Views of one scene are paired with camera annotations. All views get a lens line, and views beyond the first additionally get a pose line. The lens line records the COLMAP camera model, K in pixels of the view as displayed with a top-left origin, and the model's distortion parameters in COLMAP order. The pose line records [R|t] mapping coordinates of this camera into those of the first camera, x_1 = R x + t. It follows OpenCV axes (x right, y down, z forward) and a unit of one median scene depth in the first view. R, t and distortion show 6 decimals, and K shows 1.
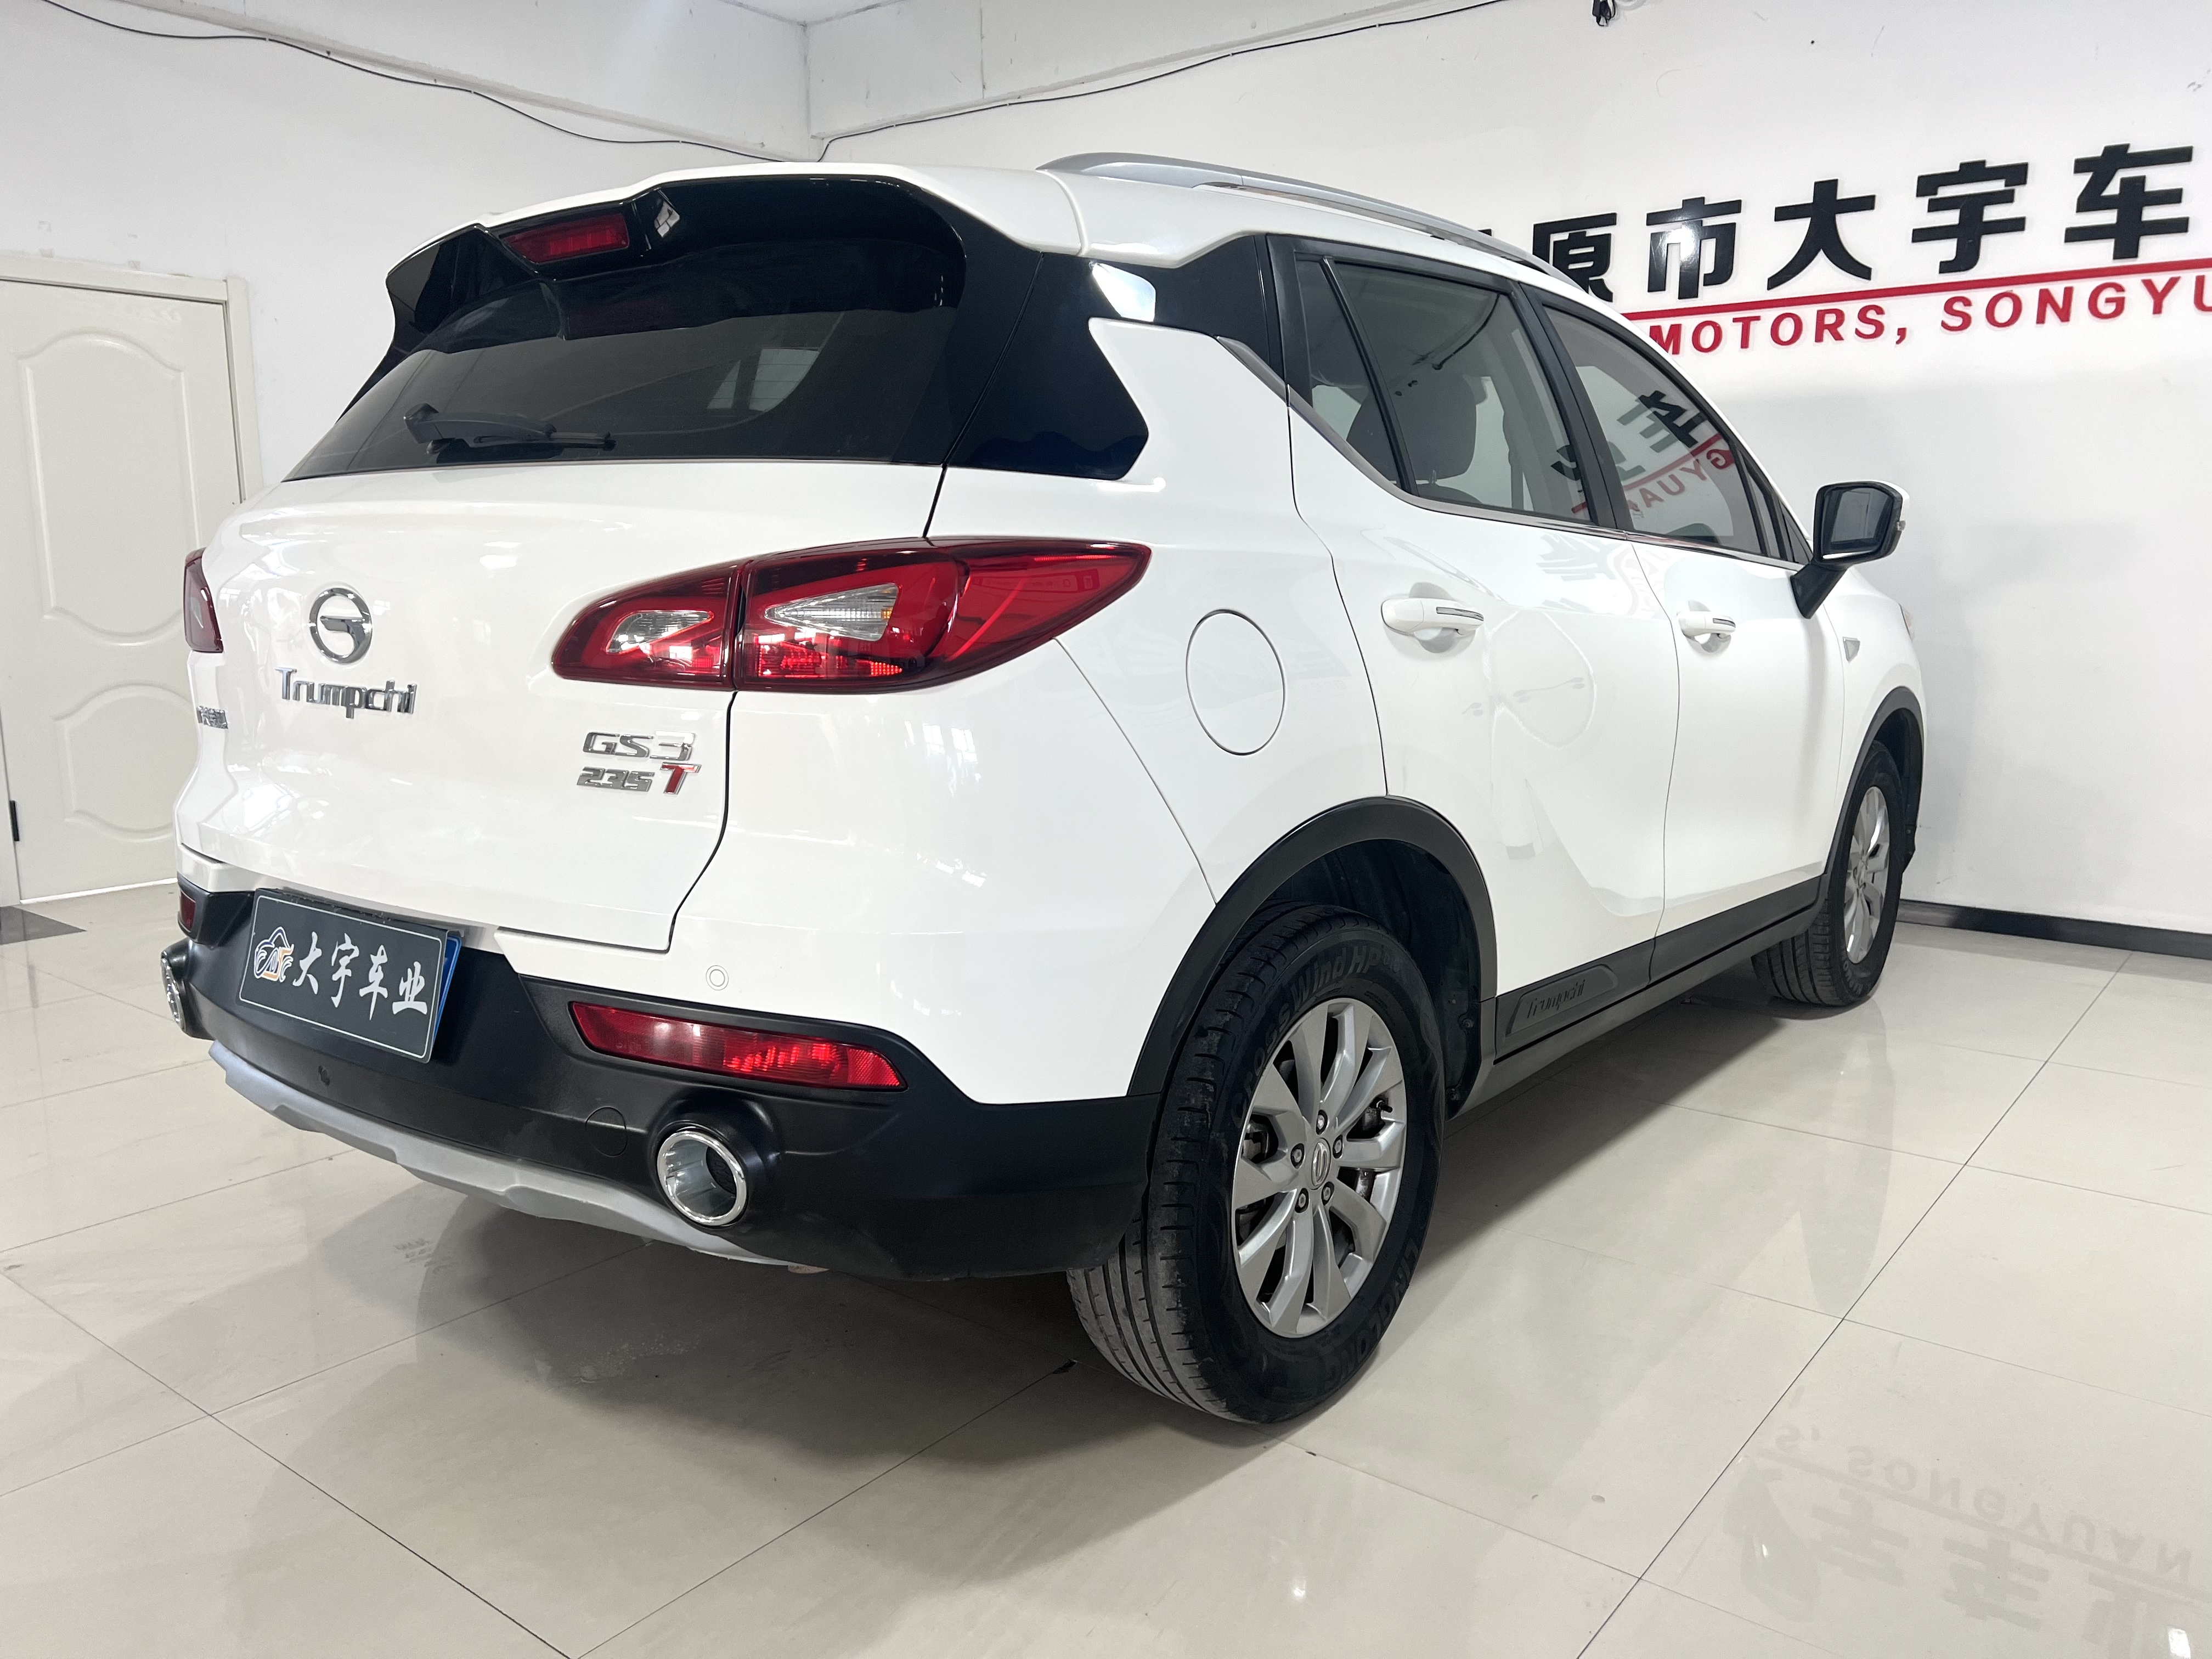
lens RADIAL K [[1679.6, 0, 1046.2], [0, 1679.6, 838.0], [0, 0, 1]] dist [0.062503, -0.031707]
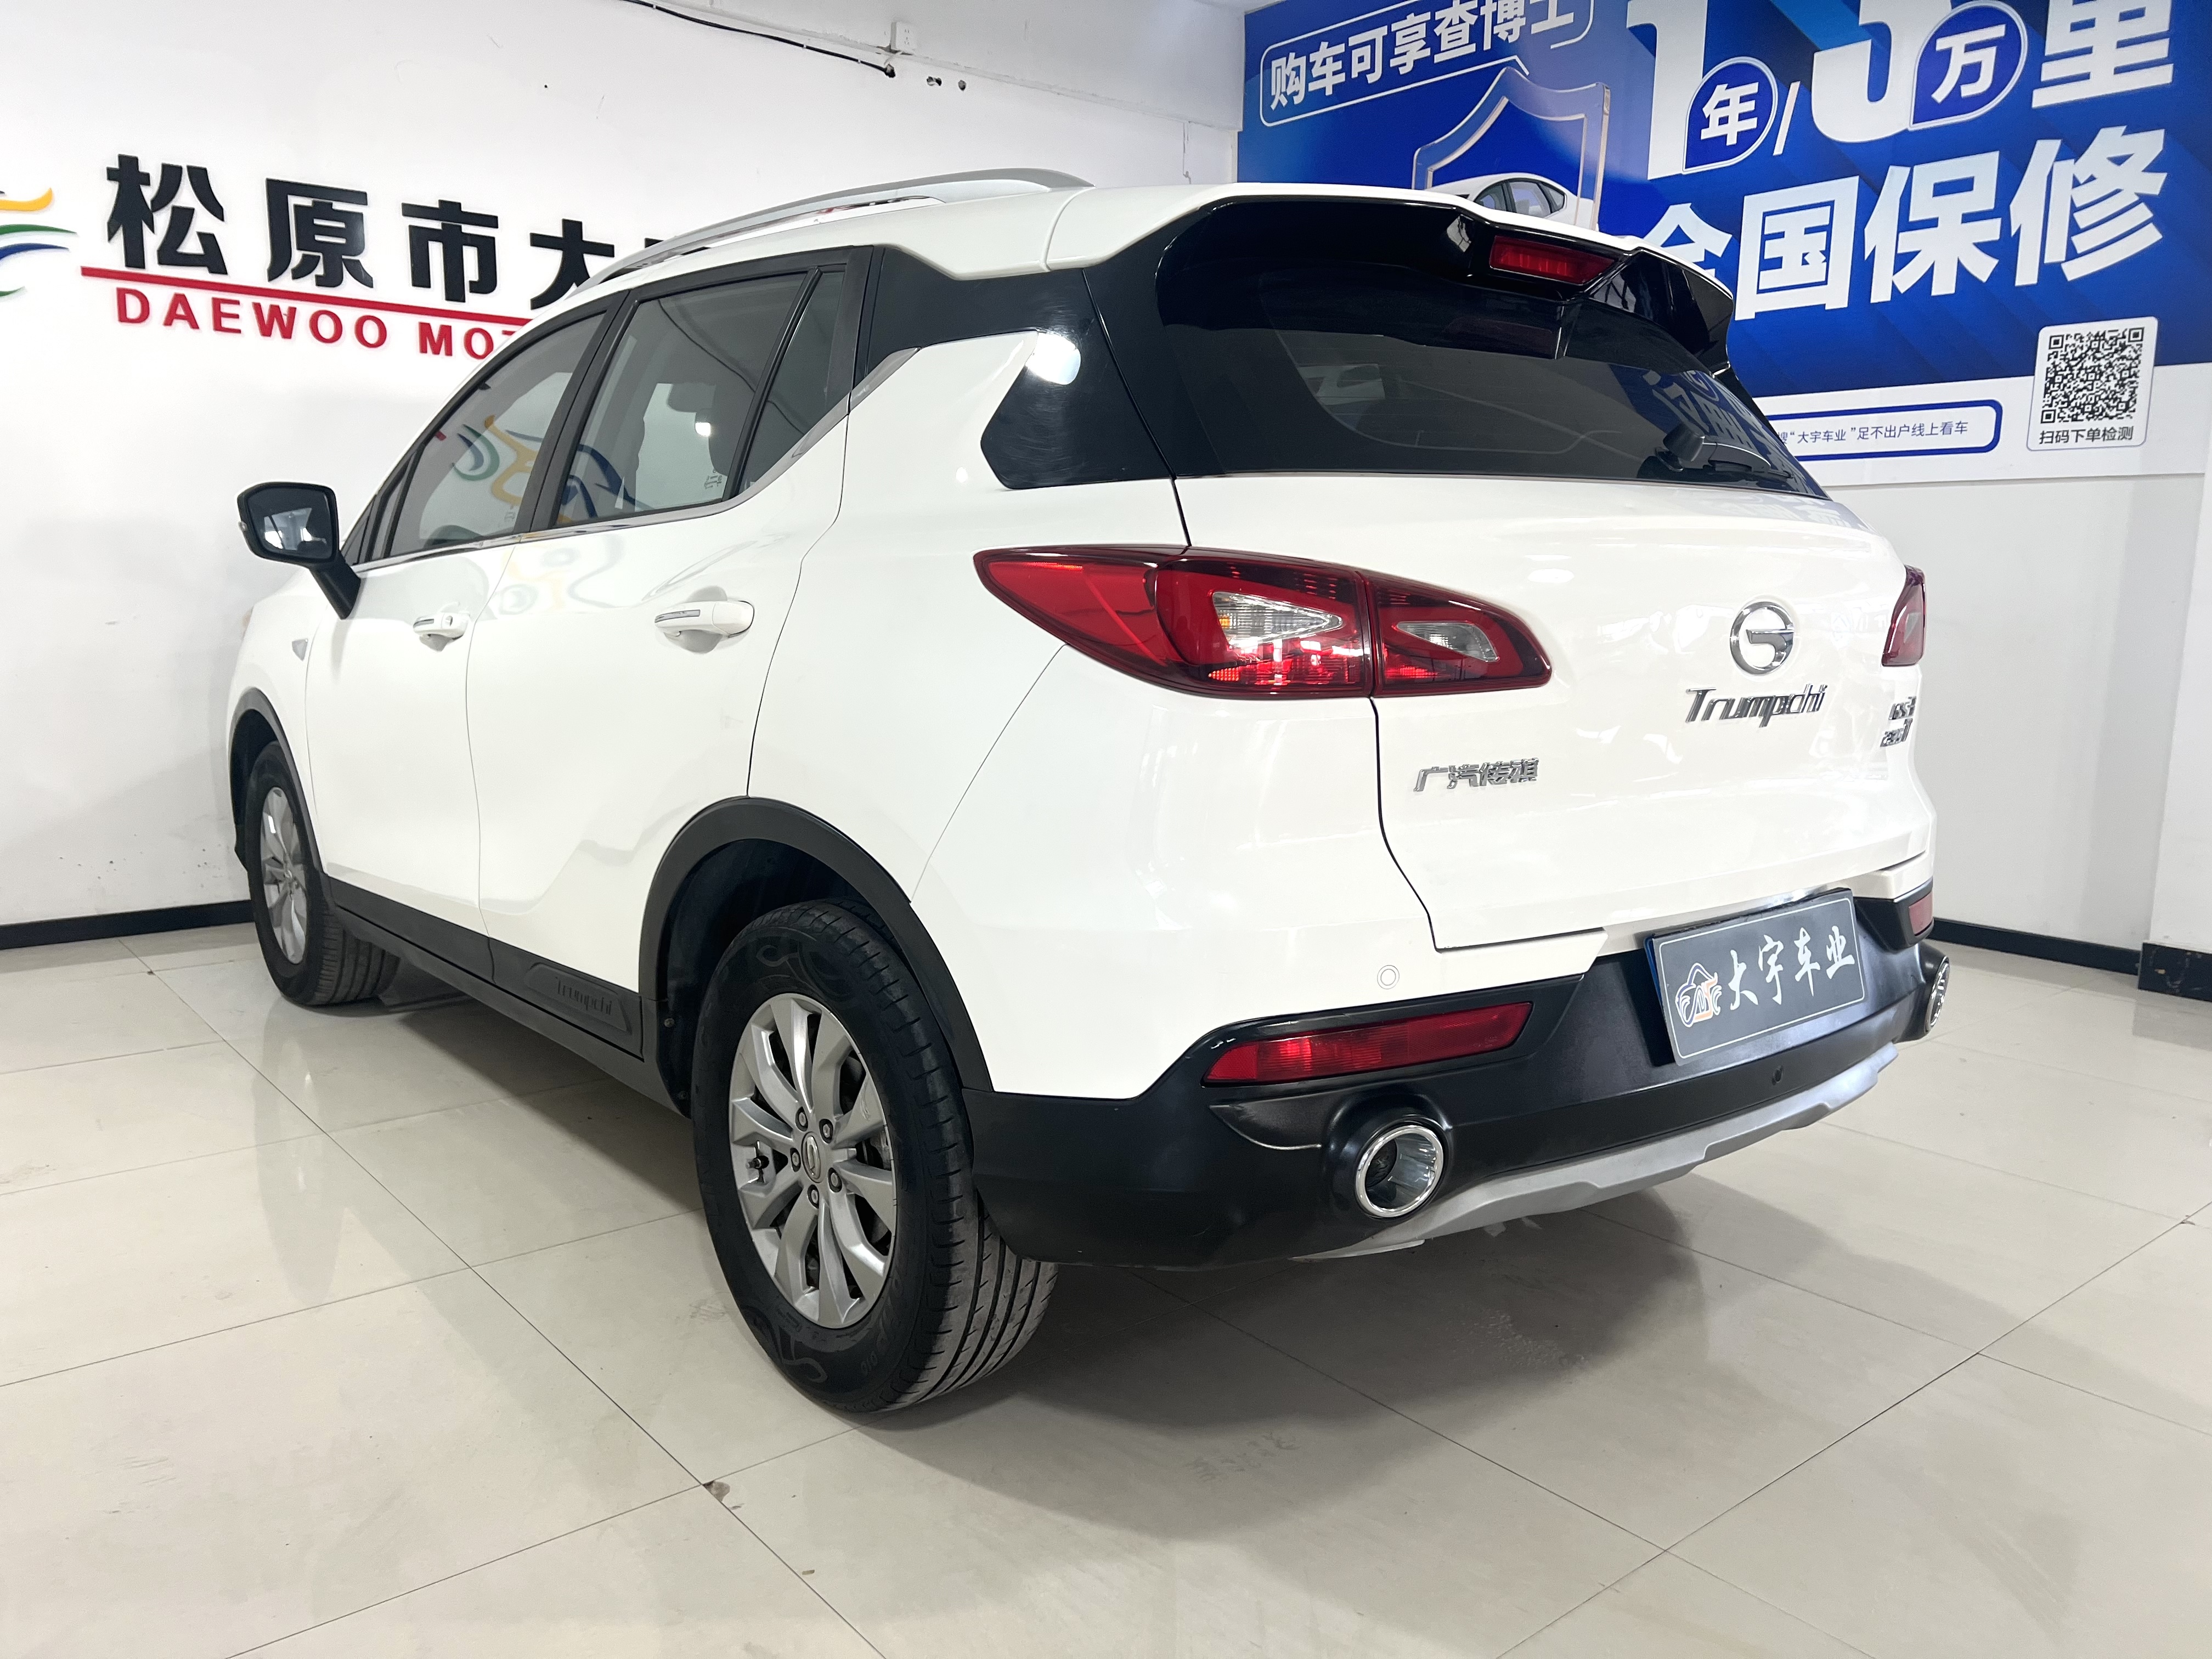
lens RADIAL K [[1679.6, 0, 1127.0], [0, 1679.6, 841.3], [0, 0, 1]] dist [0.062503, -0.031707]
pose [[0.189820, -0.157529, 0.969099, -1.252375], [0.153163, 0.979712, 0.129254, -0.163194], [-0.969799, 0.123895, 0.210096, 0.976652]]
